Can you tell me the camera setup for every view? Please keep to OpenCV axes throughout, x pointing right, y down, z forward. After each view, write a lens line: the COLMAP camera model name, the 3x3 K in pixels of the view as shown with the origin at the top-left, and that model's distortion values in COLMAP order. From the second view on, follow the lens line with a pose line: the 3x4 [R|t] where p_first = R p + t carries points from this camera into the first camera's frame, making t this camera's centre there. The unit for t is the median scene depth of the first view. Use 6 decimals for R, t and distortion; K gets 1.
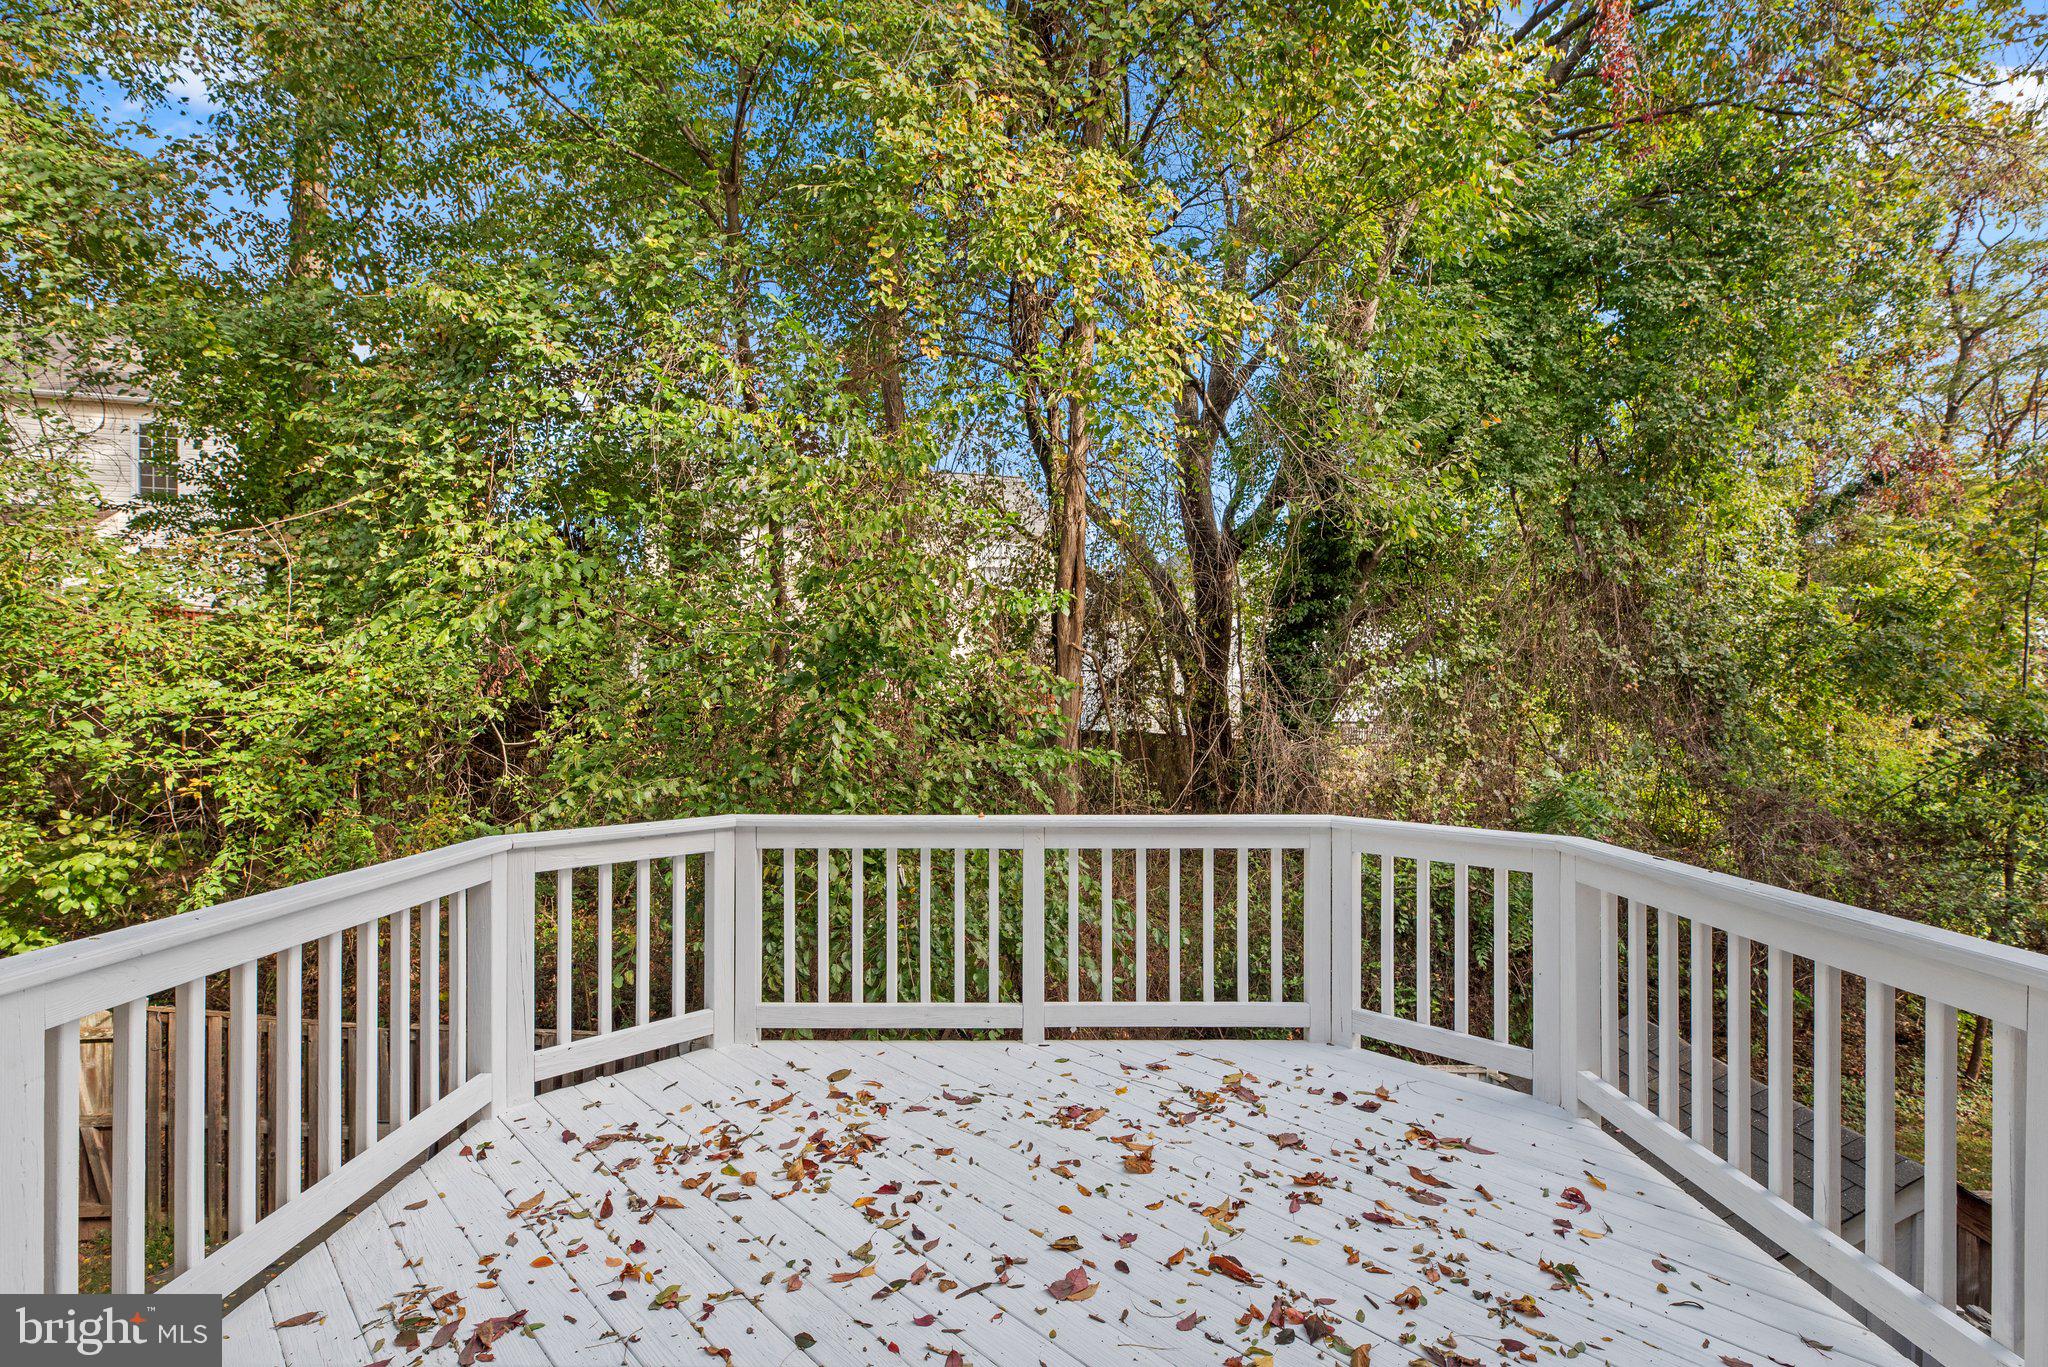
lens RADIAL K [[921.5, 0, 1034.3], [0, 921.5, 688.2], [0, 0, 1]] dist [0.005561, -0.000680]
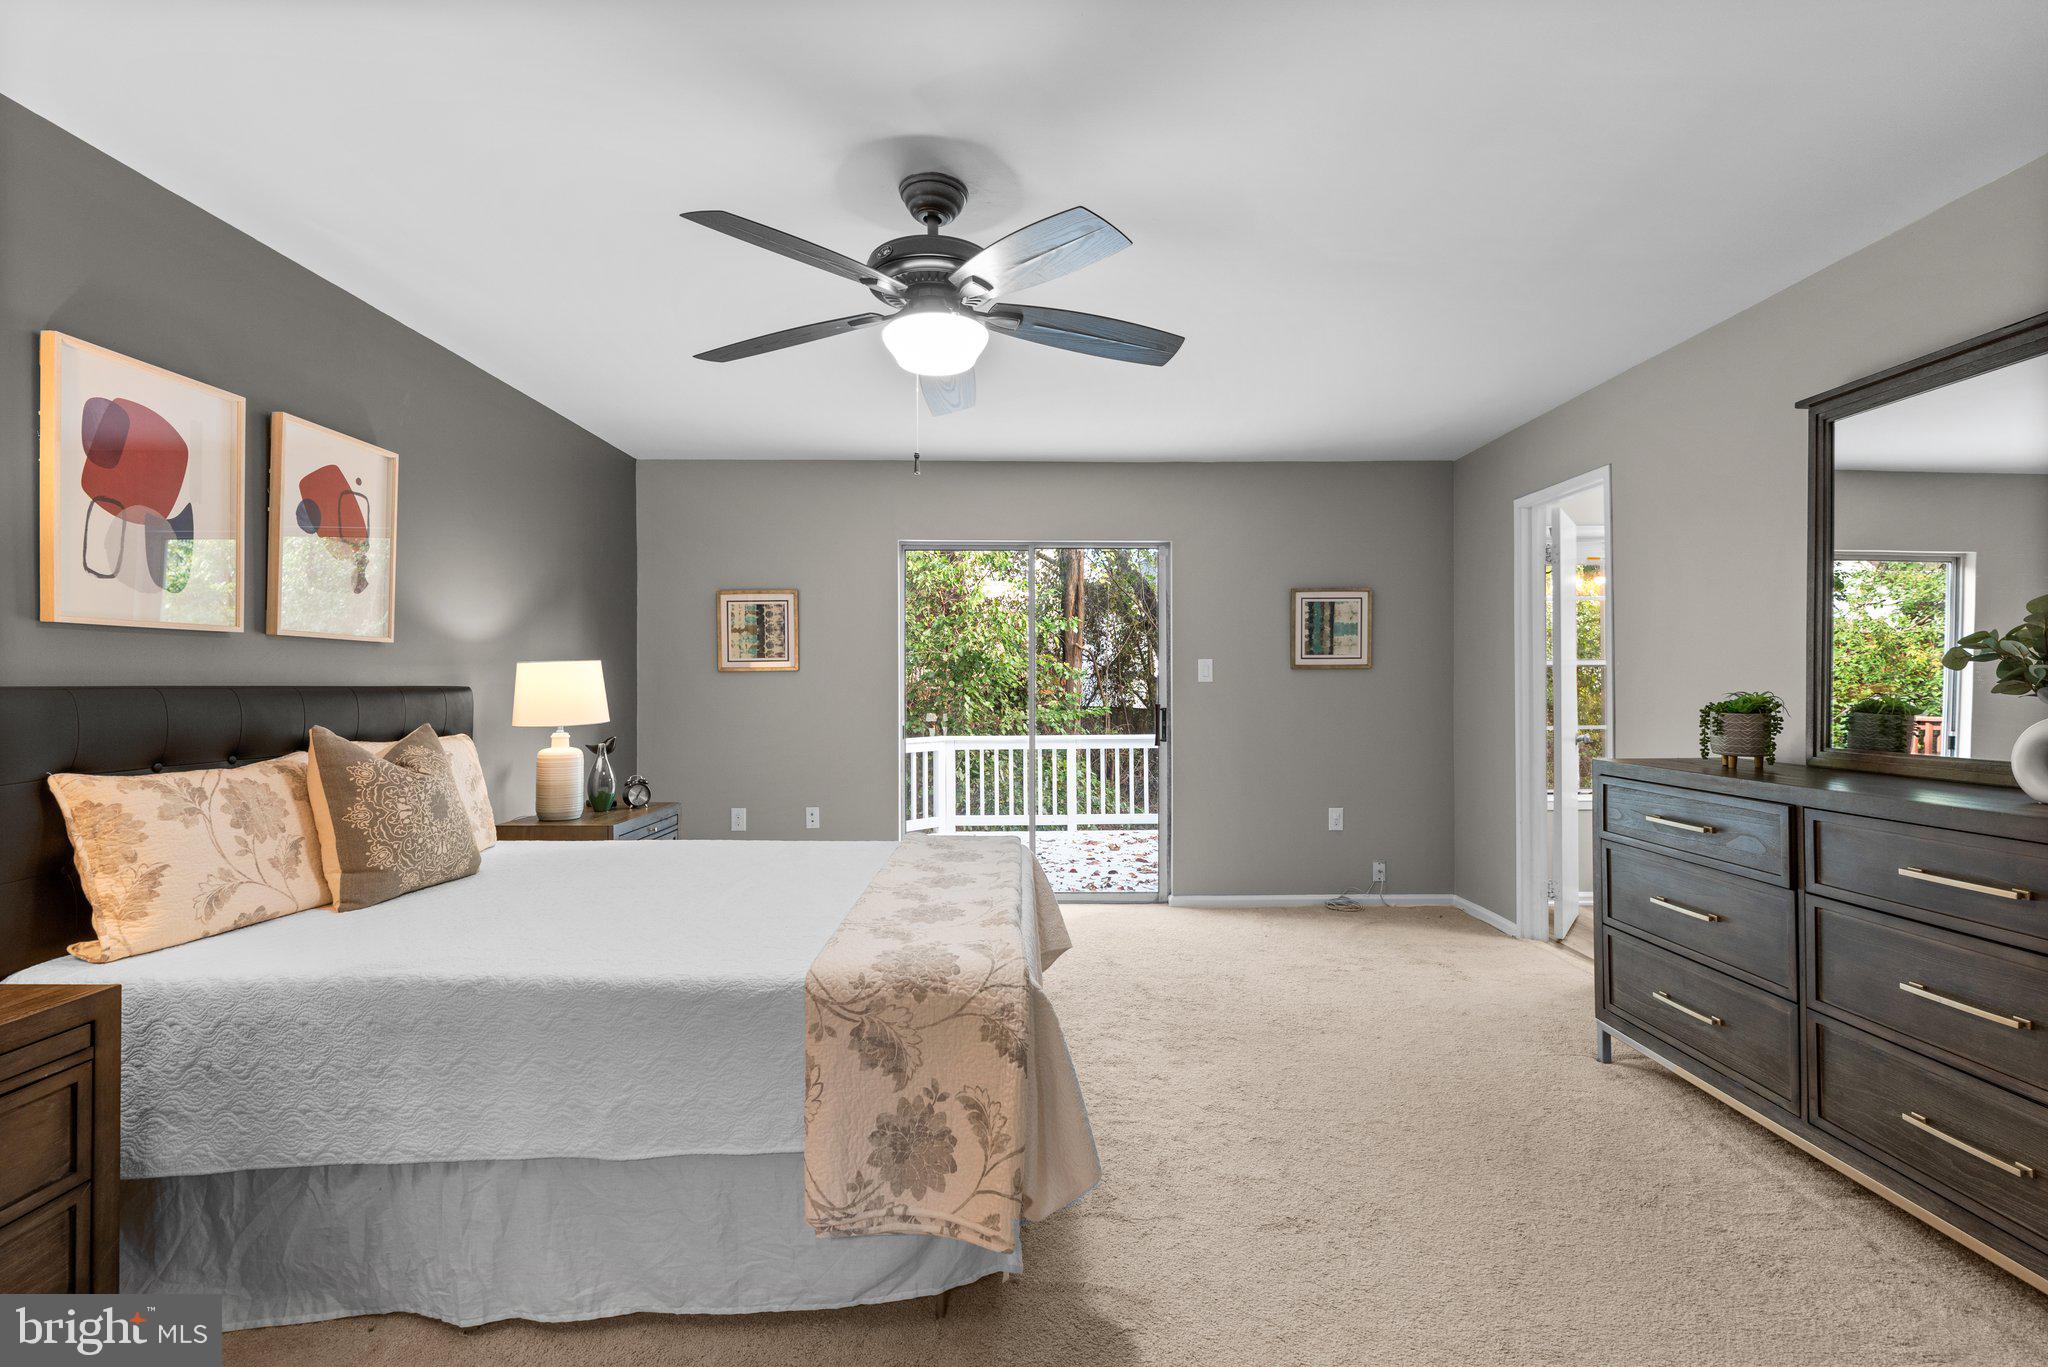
lens RADIAL K [[921.5, 0, 1041.1], [0, 921.5, 680.6], [0, 0, 1]] dist [0.005561, -0.000680]
pose [[0.999839, -0.007017, 0.016536, -0.085116], [0.006807, 0.999895, 0.012775, -0.024143], [-0.016624, -0.012661, 0.999782, -0.989986]]
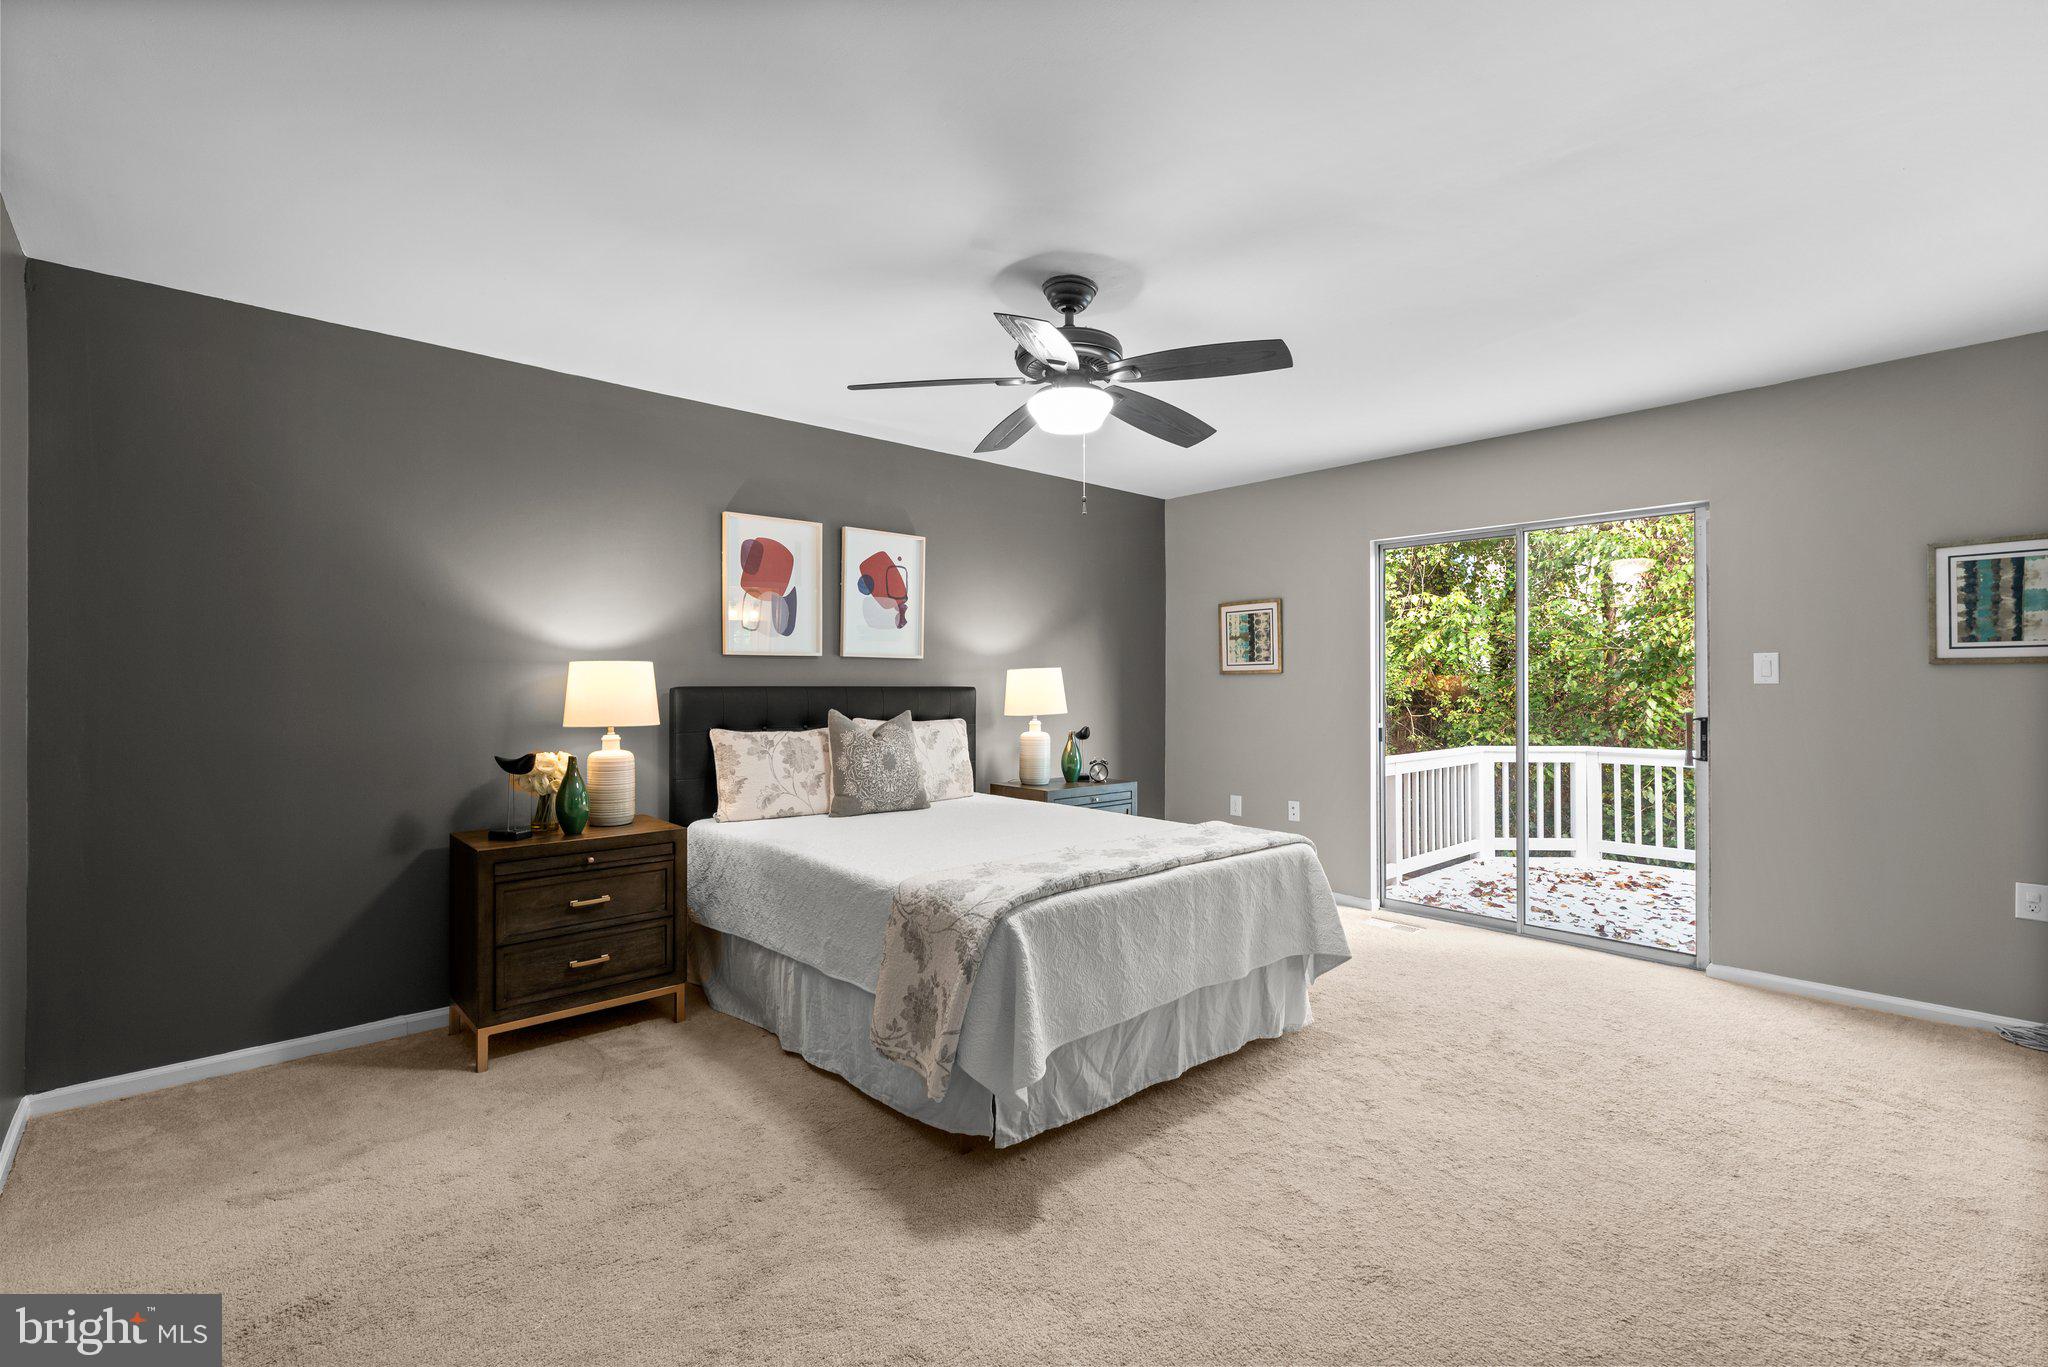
lens RADIAL K [[921.5, 0, 1022.6], [0, 921.5, 678.1], [0, 0, 1]] dist [0.005561, -0.000680]
pose [[0.667987, -0.011408, -0.744086, 0.263470], [0.015599, 0.999877, -0.001326, -0.021490], [0.744009, -0.010721, 0.668083, -0.931464]]
